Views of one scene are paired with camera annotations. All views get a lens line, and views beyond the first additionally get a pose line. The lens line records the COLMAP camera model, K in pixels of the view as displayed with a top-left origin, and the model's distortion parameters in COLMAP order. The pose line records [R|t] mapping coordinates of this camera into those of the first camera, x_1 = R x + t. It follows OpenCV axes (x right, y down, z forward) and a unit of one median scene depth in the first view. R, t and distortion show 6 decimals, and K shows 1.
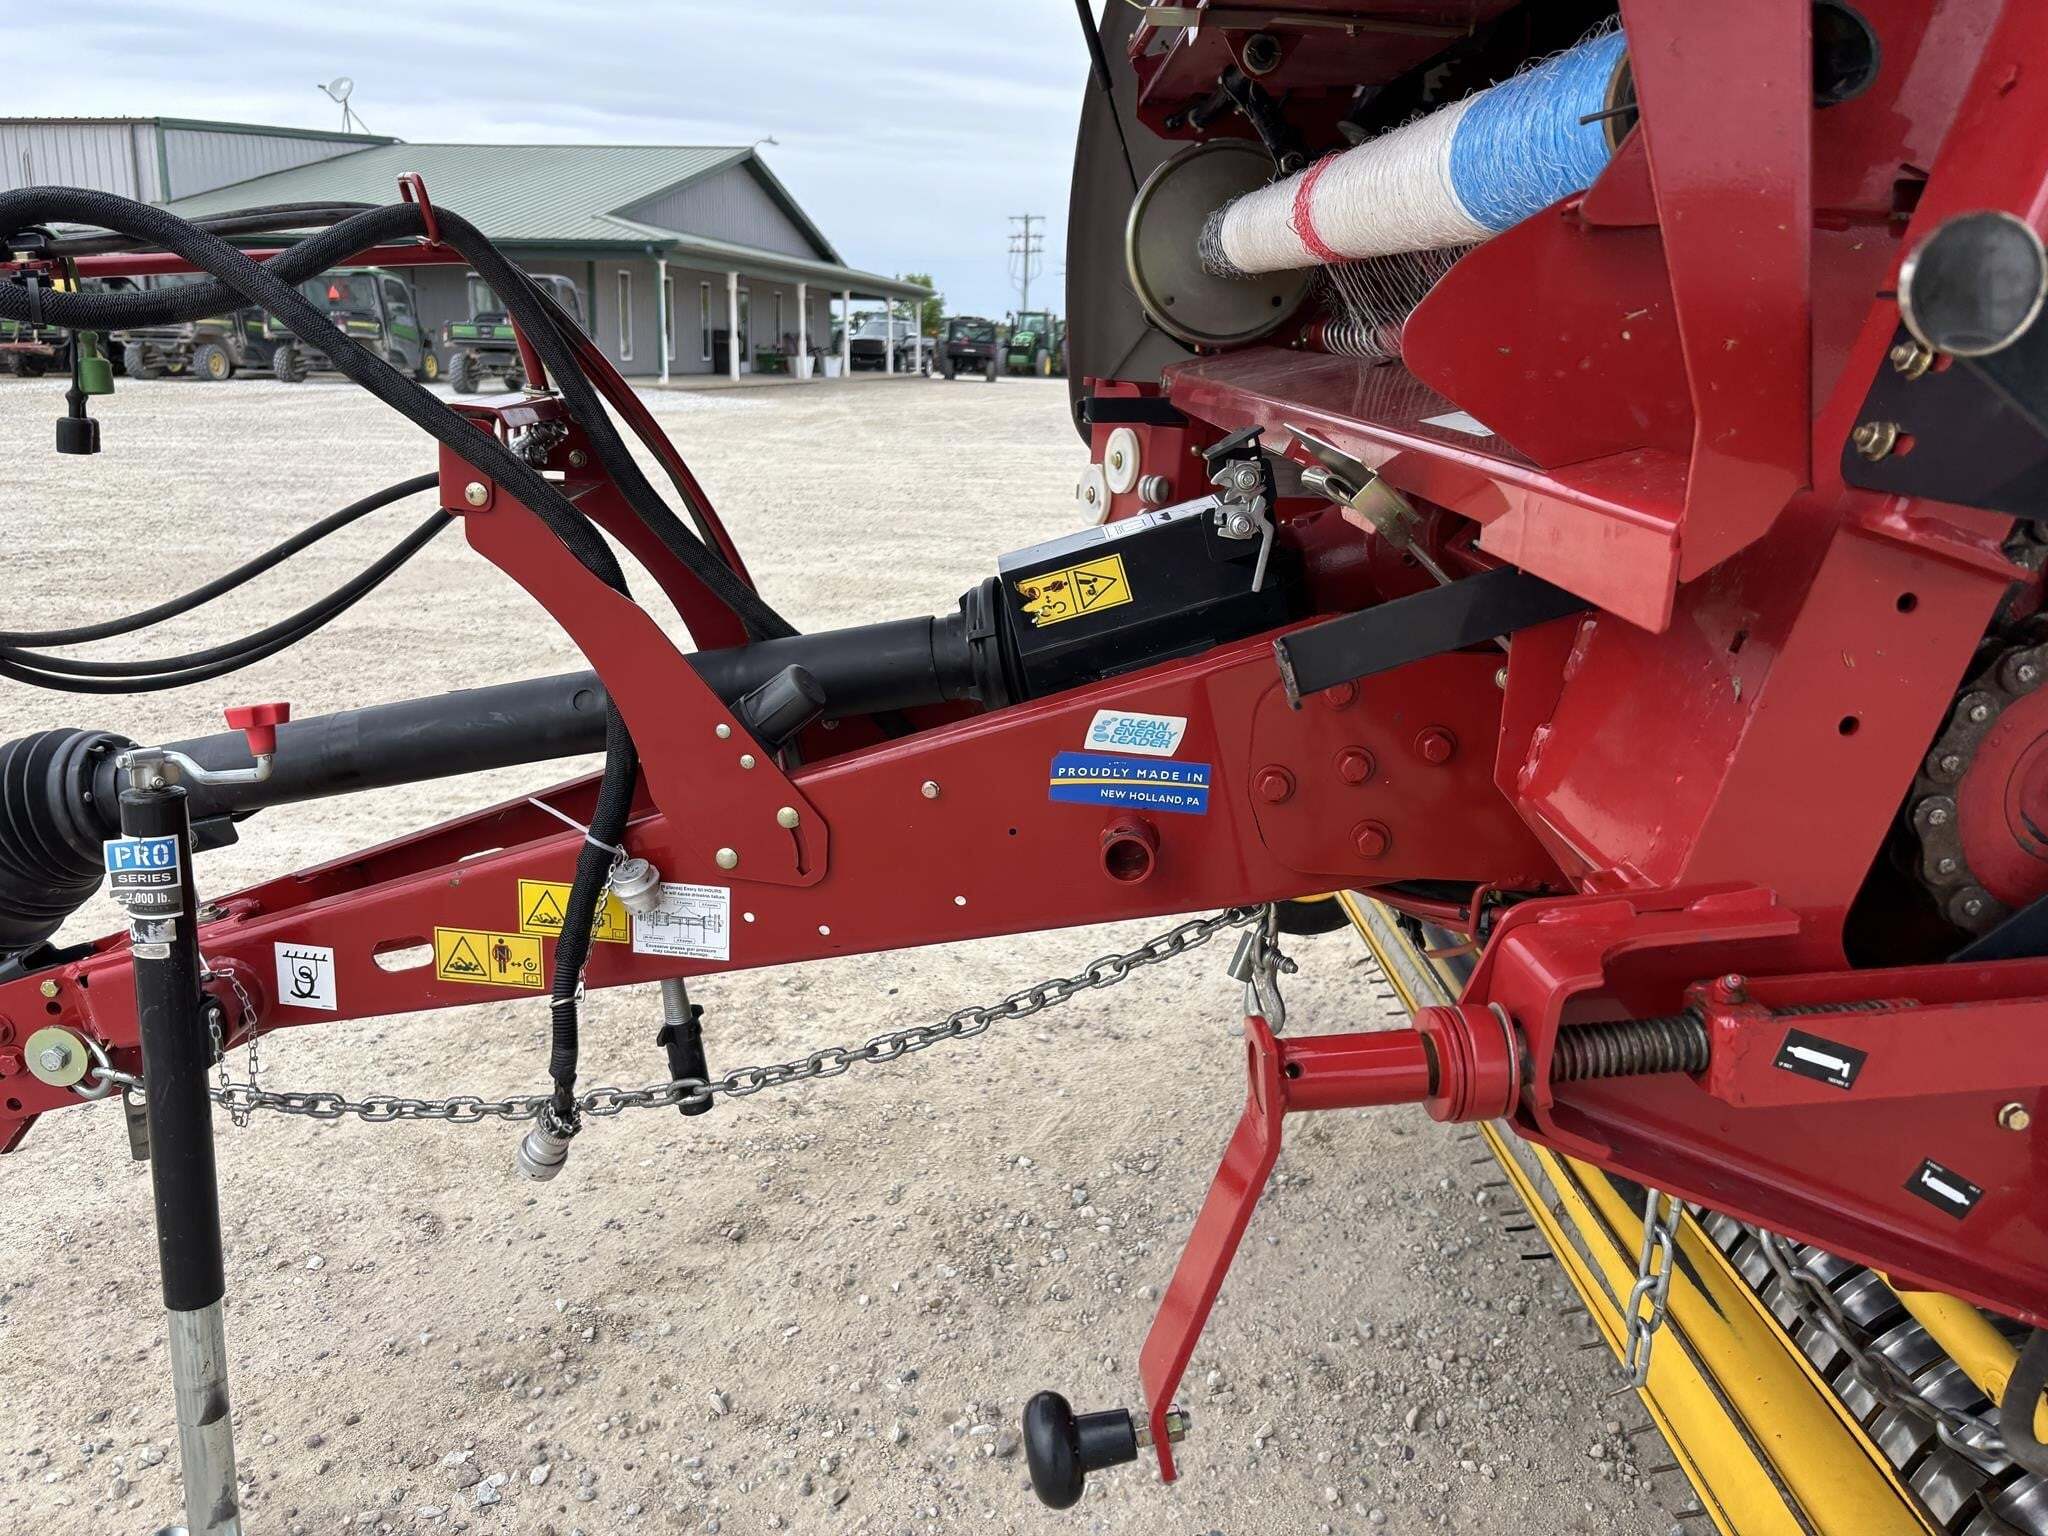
lens RADIAL K [[1574.6, 0, 1055.4], [0, 1574.6, 768.4], [0, 0, 1]] dist [0.040176, -0.026787]
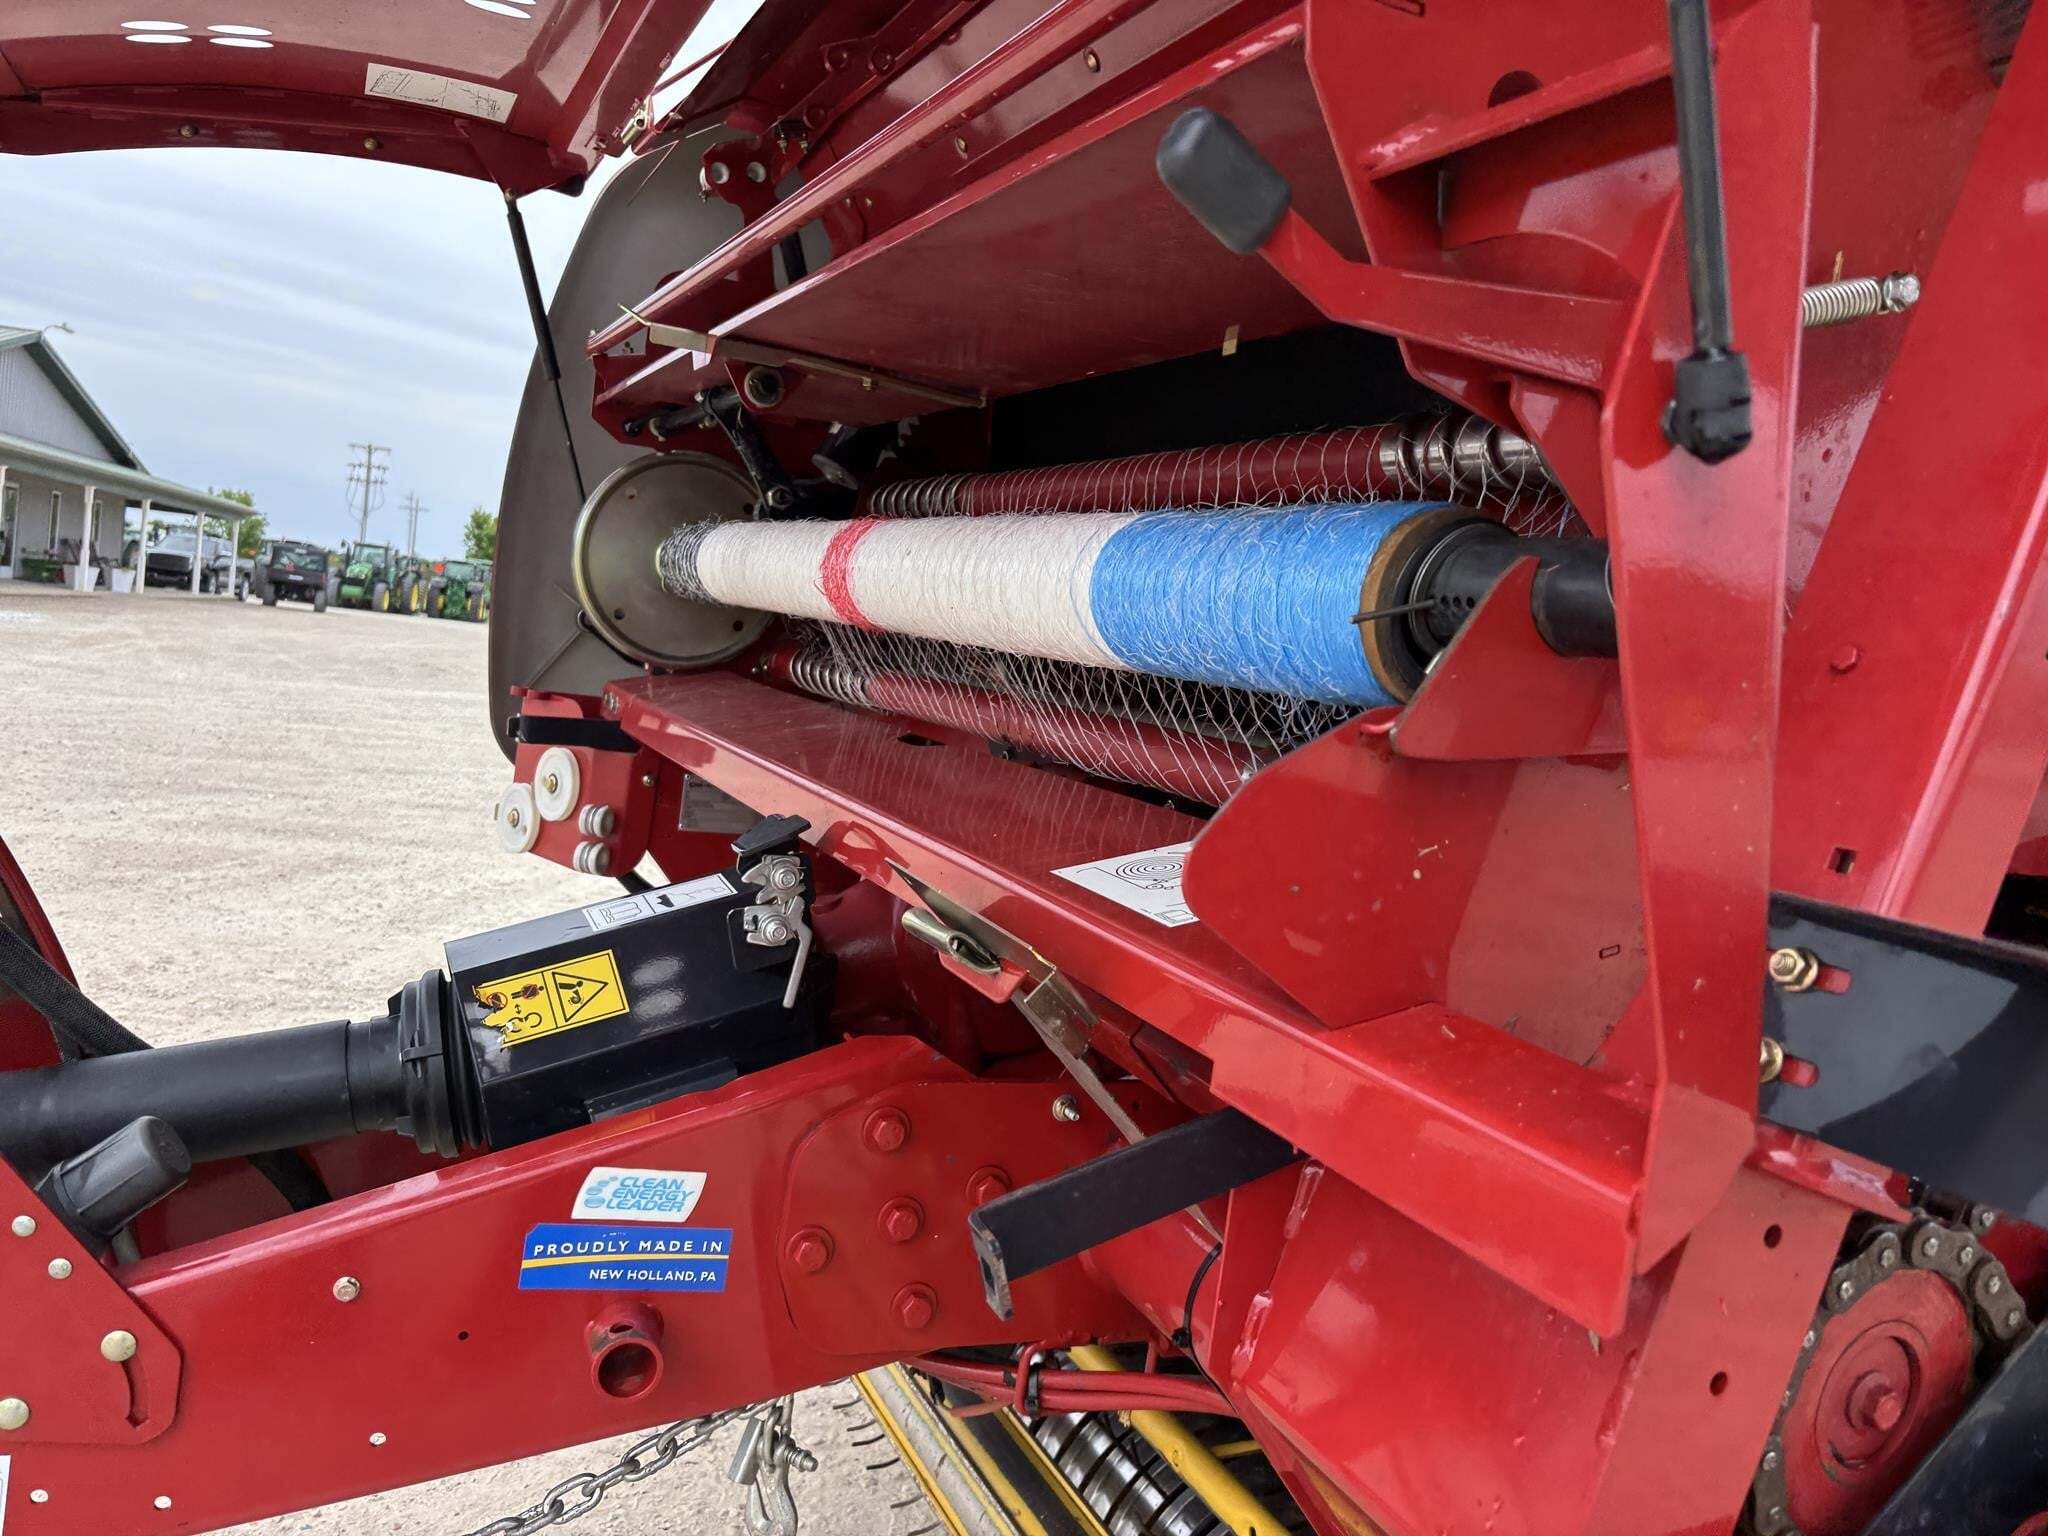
lens RADIAL K [[1574.6, 0, 1055.4], [0, 1574.6, 768.4], [0, 0, 1]] dist [0.040176, -0.026787]
pose [[0.919386, 0.053739, 0.389668, -0.054644], [0.010092, 0.987075, -0.159940, -0.072575], [-0.393227, 0.150979, 0.906961, 0.114357]]
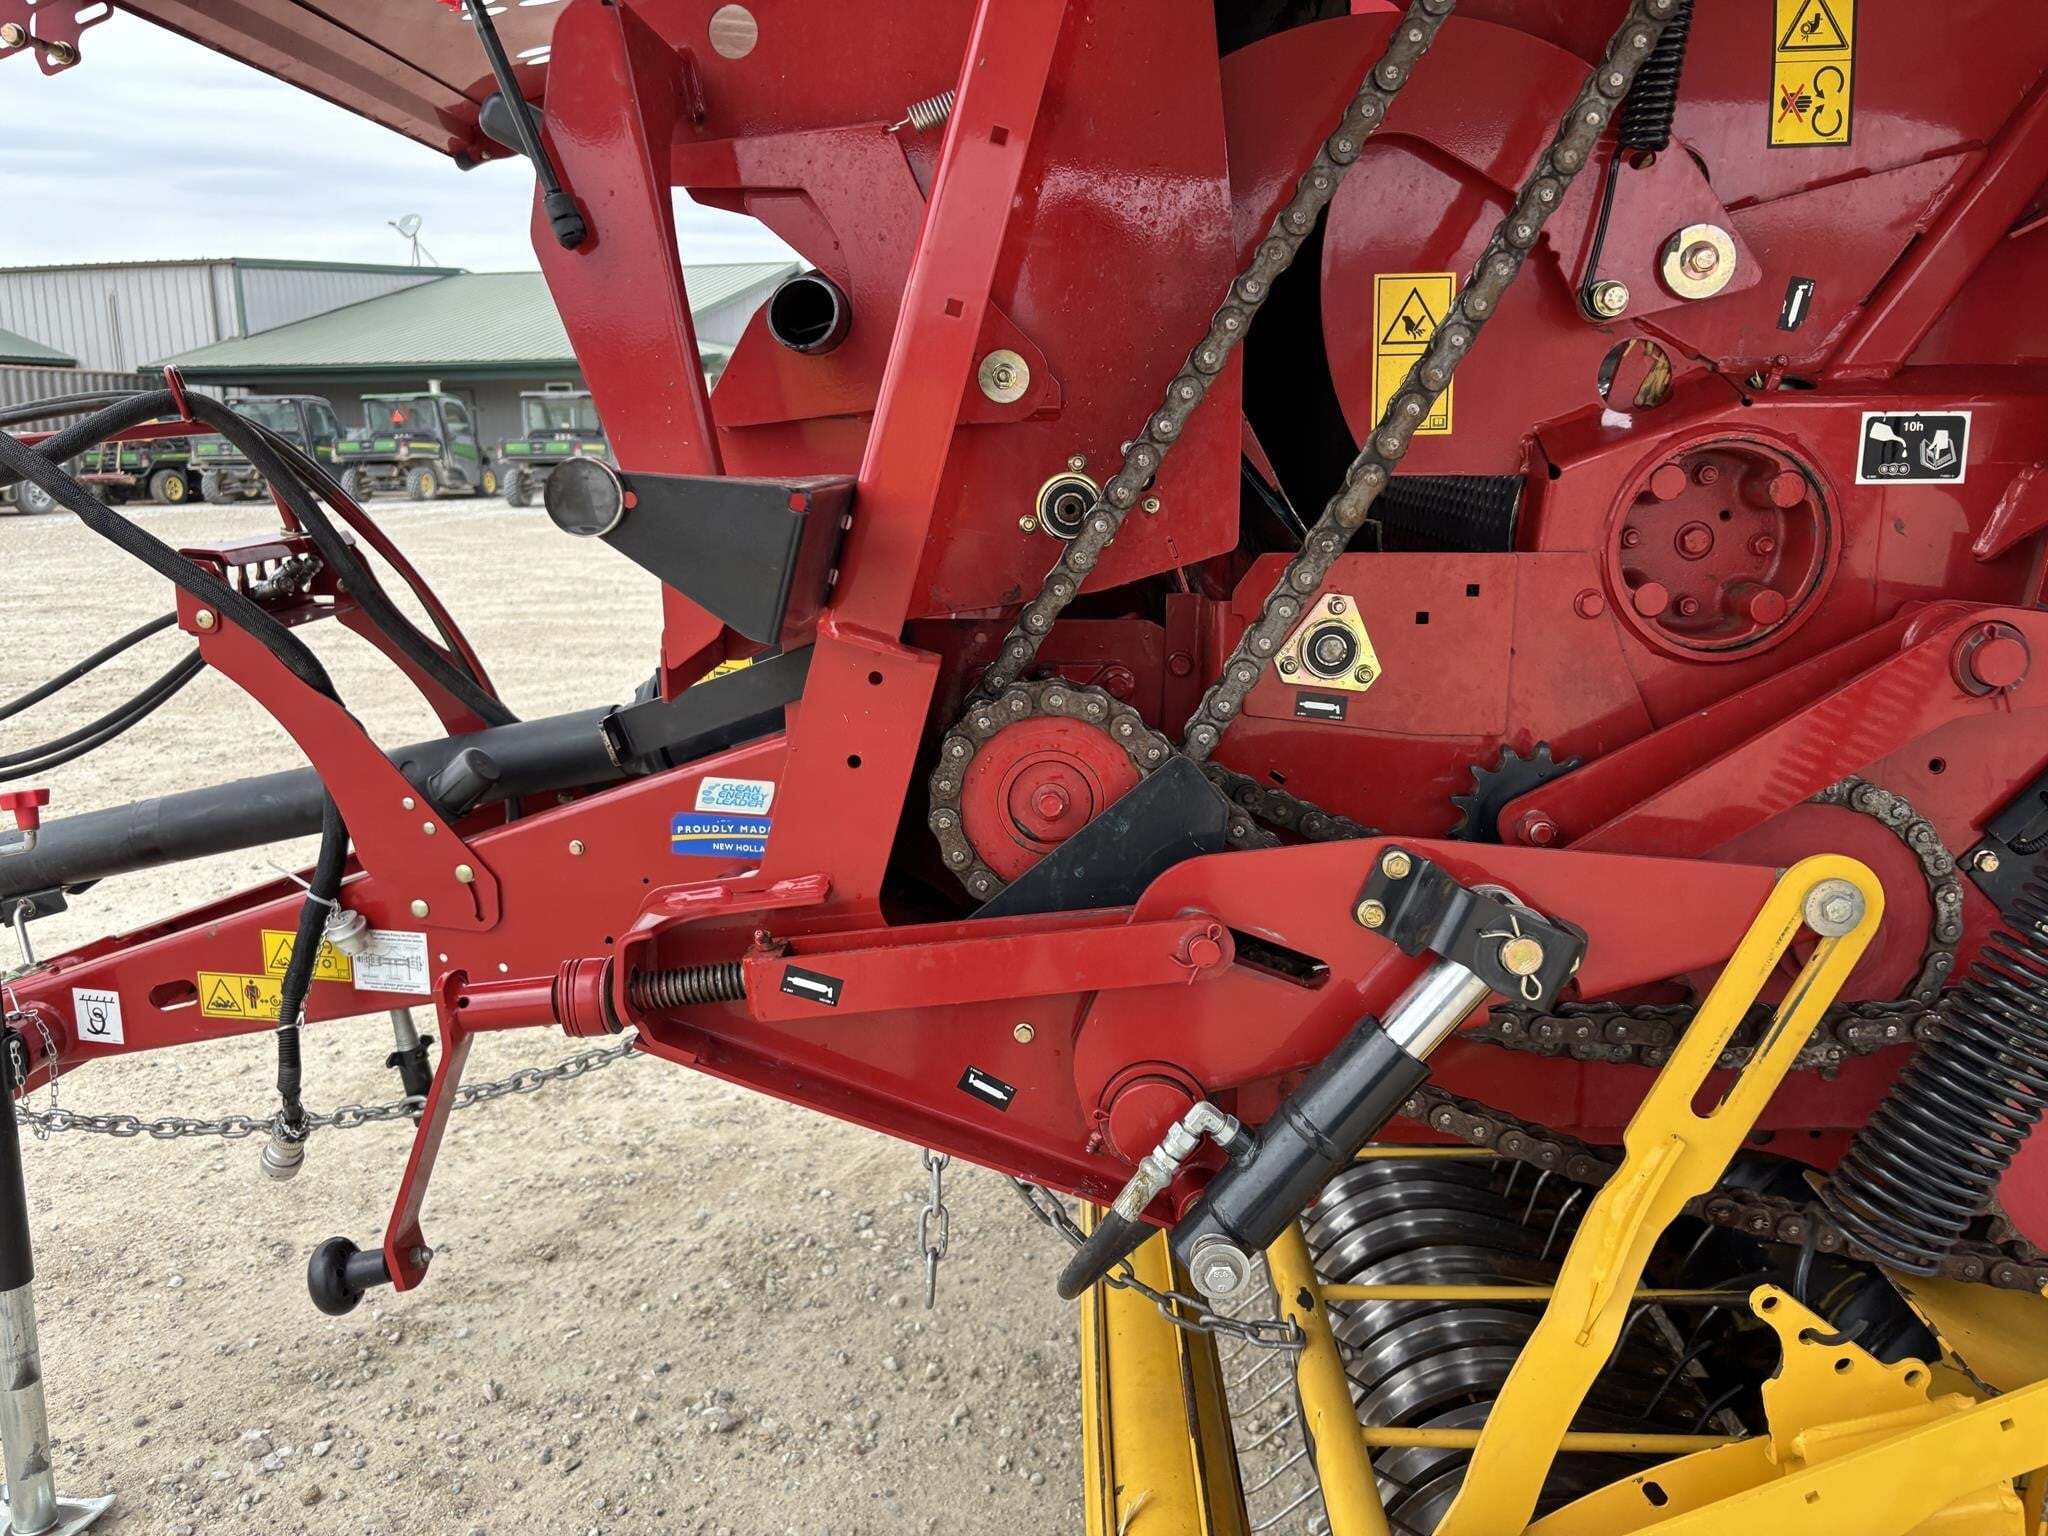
lens RADIAL K [[1580.9, 0, 1024.0], [0, 1580.9, 768.0], [0, 0, 1]] dist [-0.004918, 0.099448]
pose [[0.998080, -0.027113, -0.055680, 0.238148], [0.023971, 0.998124, -0.056342, 0.021130], [0.057103, 0.054899, 0.996858, -0.146656]]
